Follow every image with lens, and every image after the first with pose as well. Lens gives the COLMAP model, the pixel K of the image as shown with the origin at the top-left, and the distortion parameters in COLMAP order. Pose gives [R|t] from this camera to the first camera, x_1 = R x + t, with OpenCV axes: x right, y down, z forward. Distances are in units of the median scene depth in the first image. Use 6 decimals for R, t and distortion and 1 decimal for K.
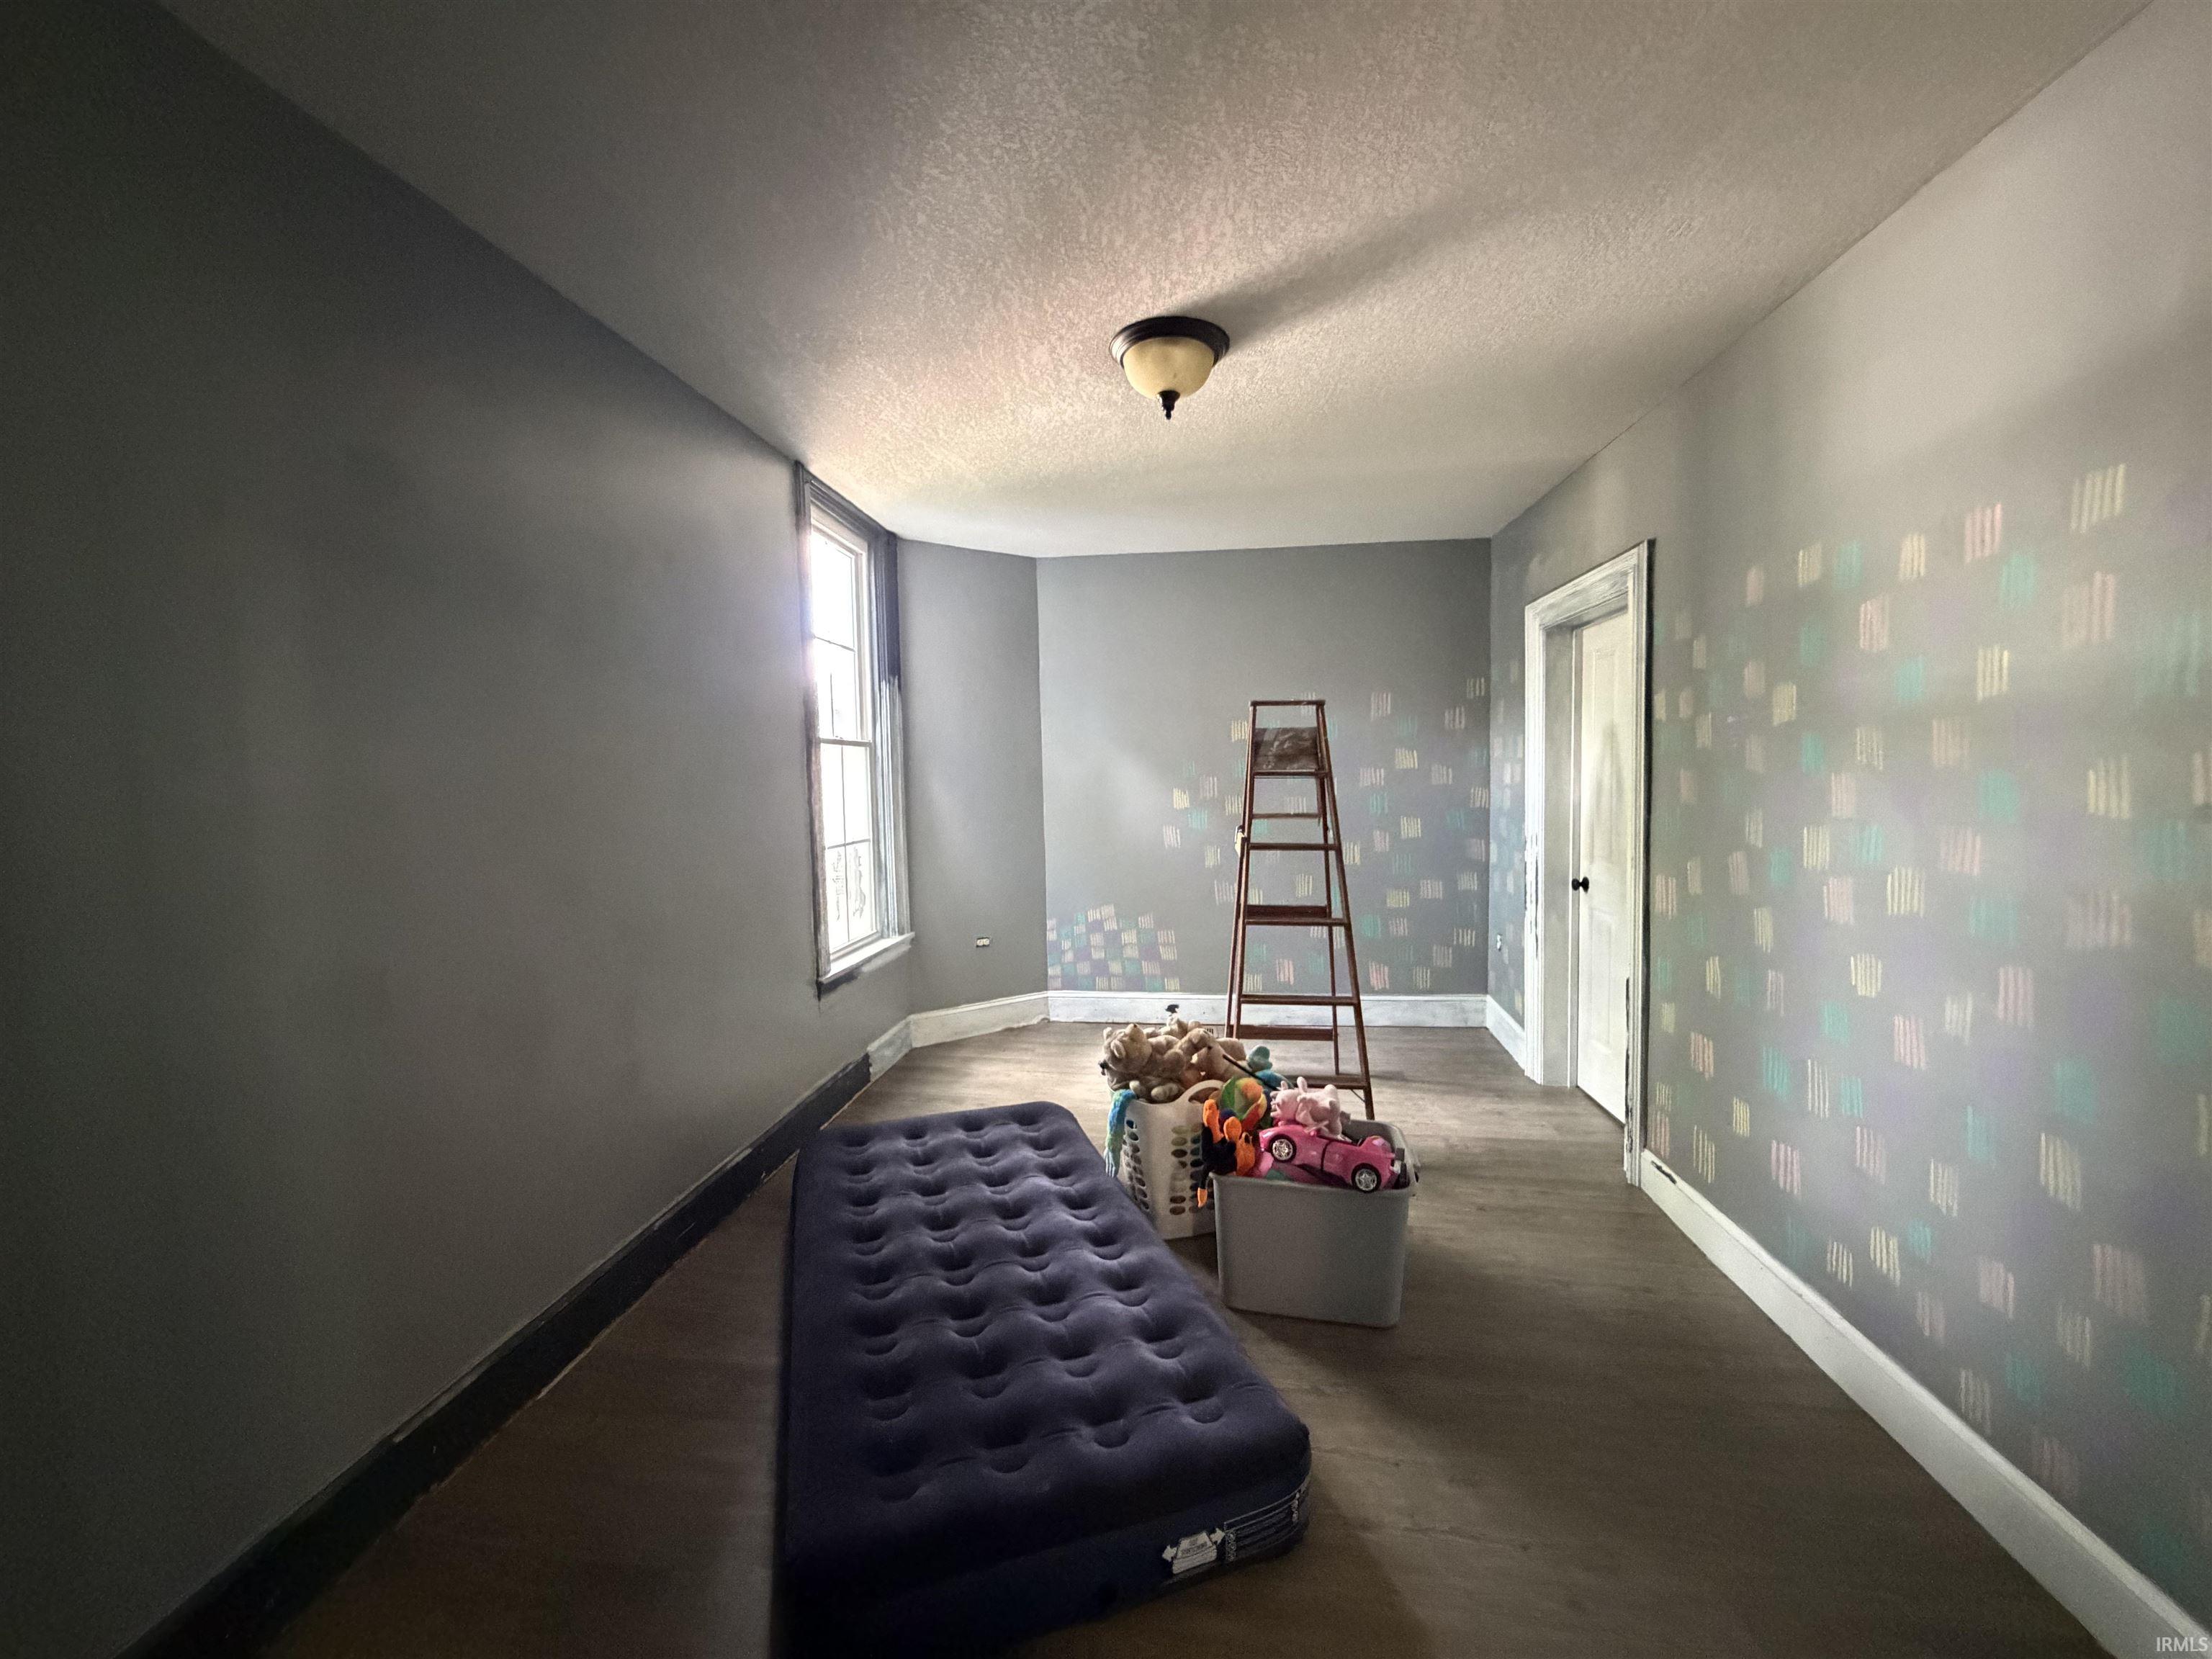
lens RADIAL K [[906.9, 0, 1104.2], [0, 906.9, 828.6], [0, 0, 1]] dist [-0.003182, 0.000824]
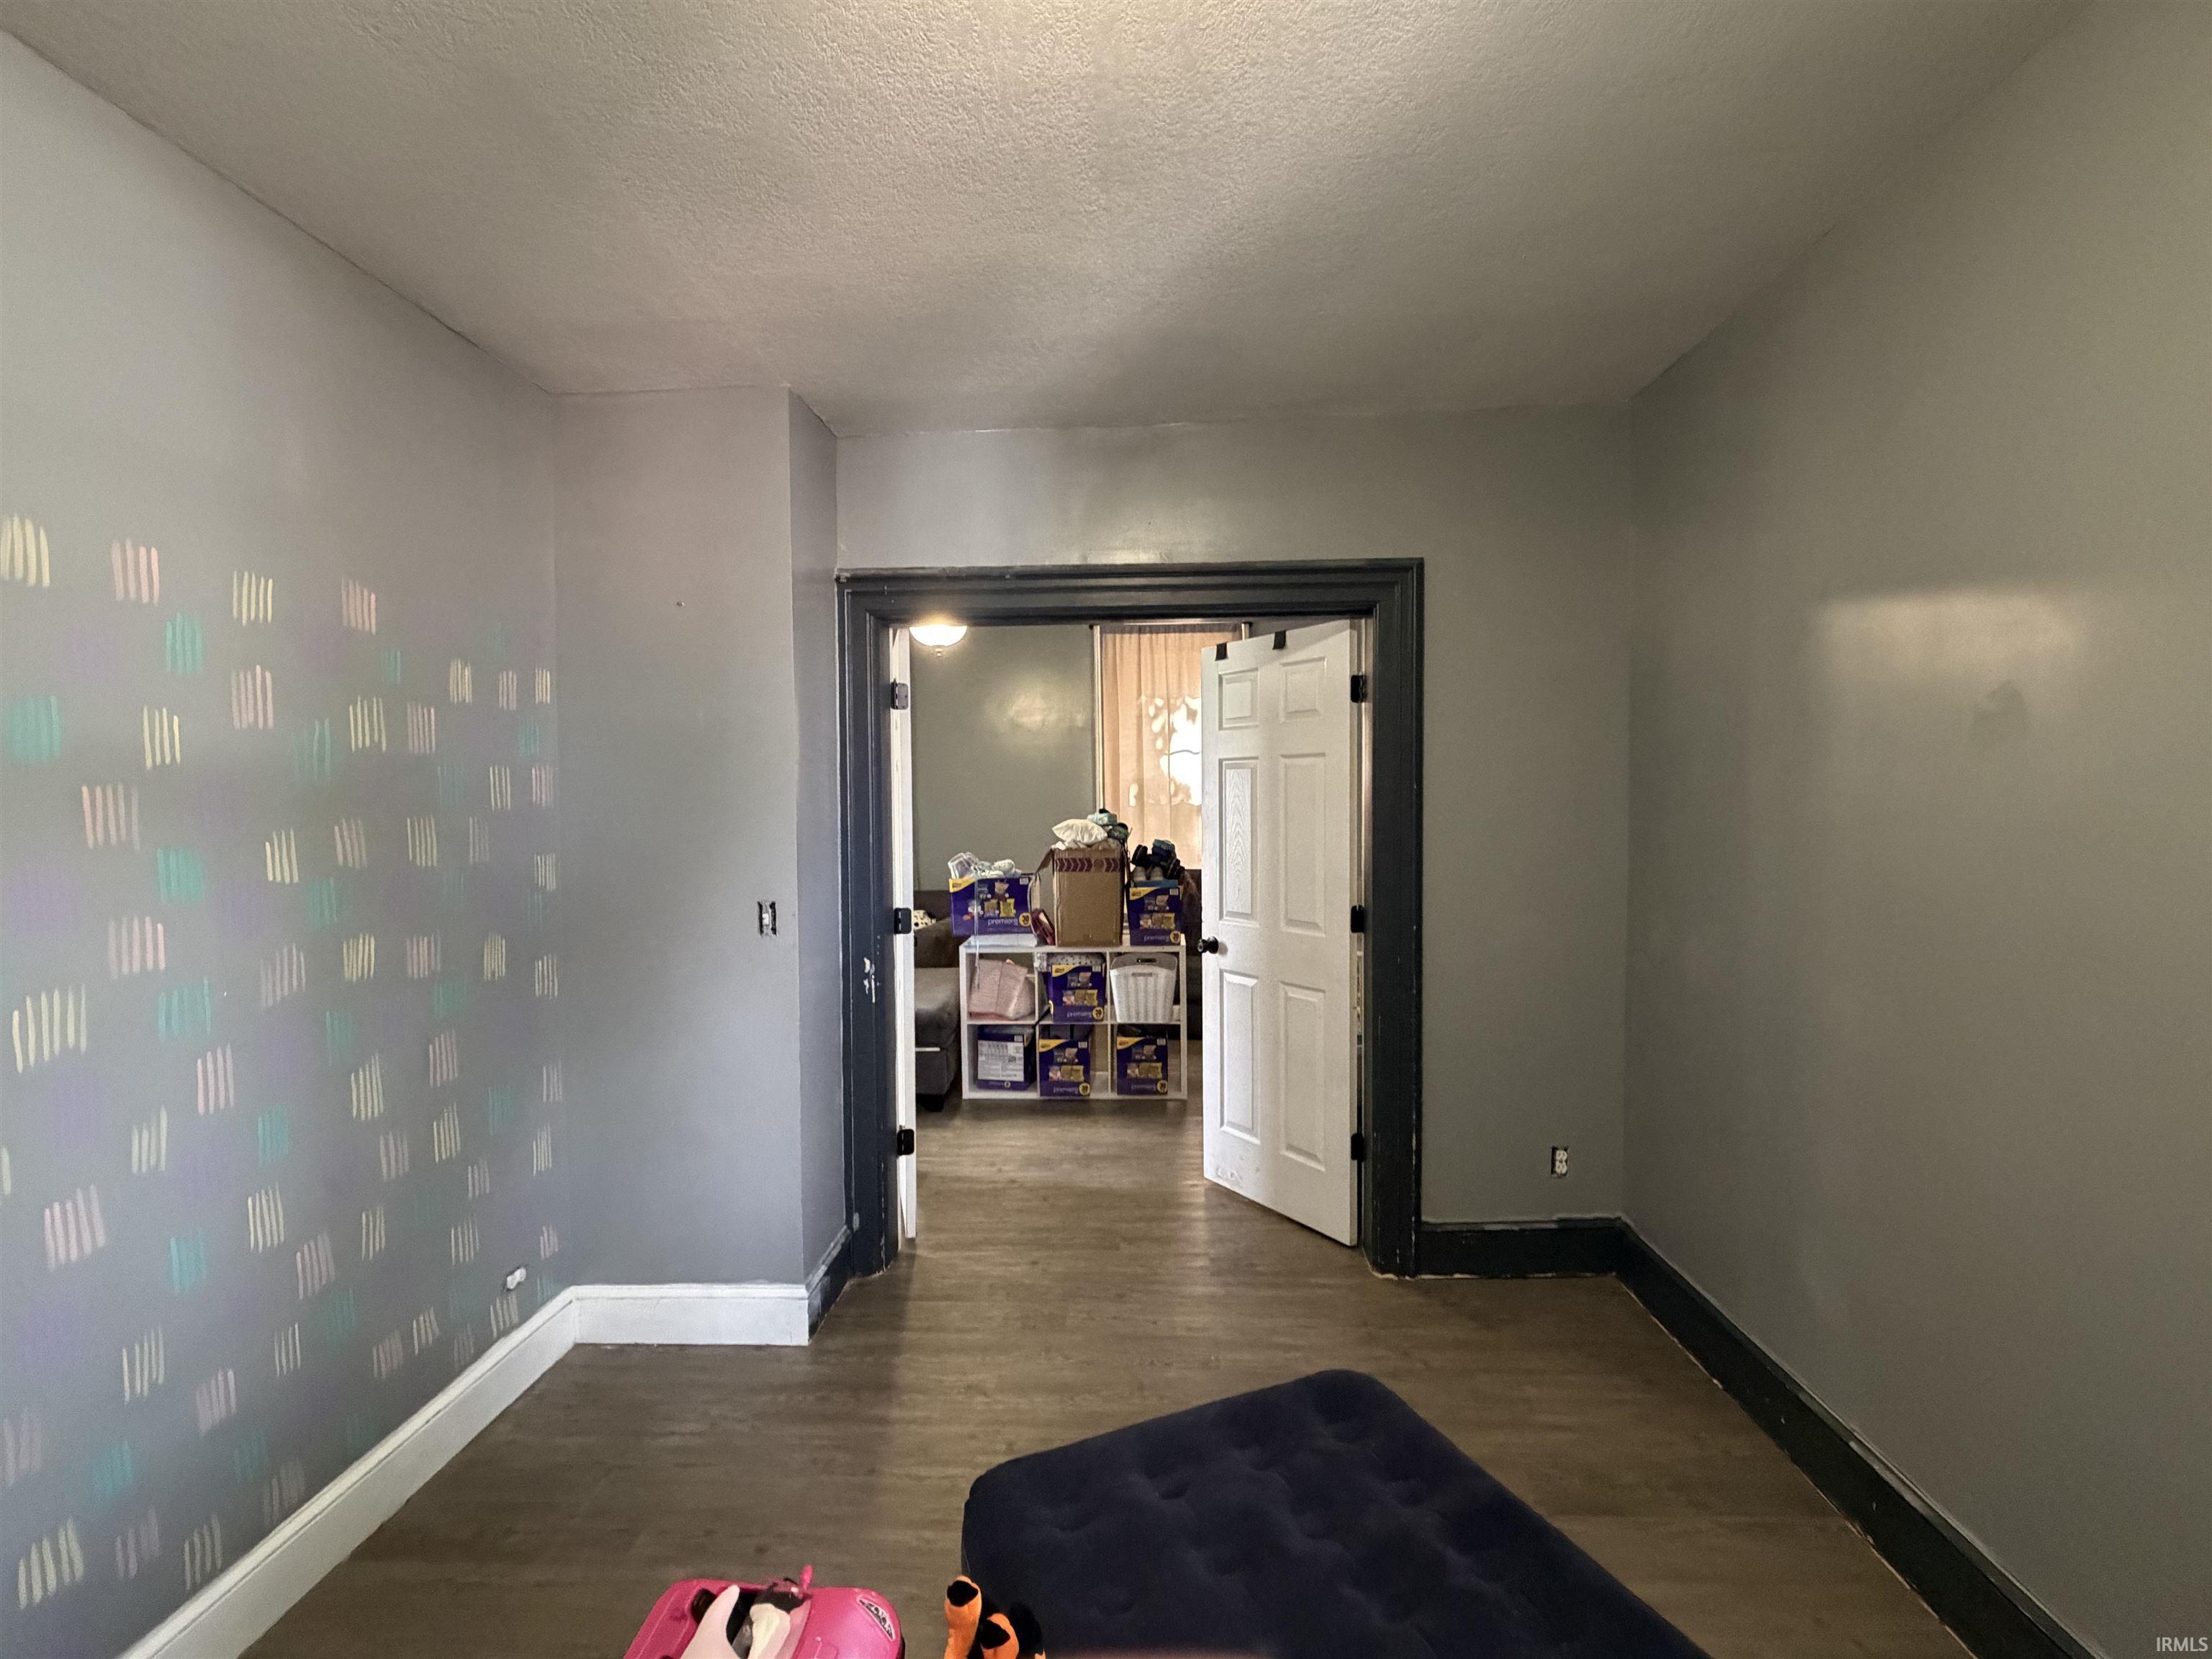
lens RADIAL K [[1032.0, 0, 1108.8], [0, 1032.0, 822.6], [0, 0, 1]] dist [0.000127, 0.000029]
pose [[-0.997944, 0.027724, -0.057786, 0.117500], [0.022627, 0.995947, 0.087054, -0.155836], [0.059965, 0.085568, -0.994526, 2.057188]]
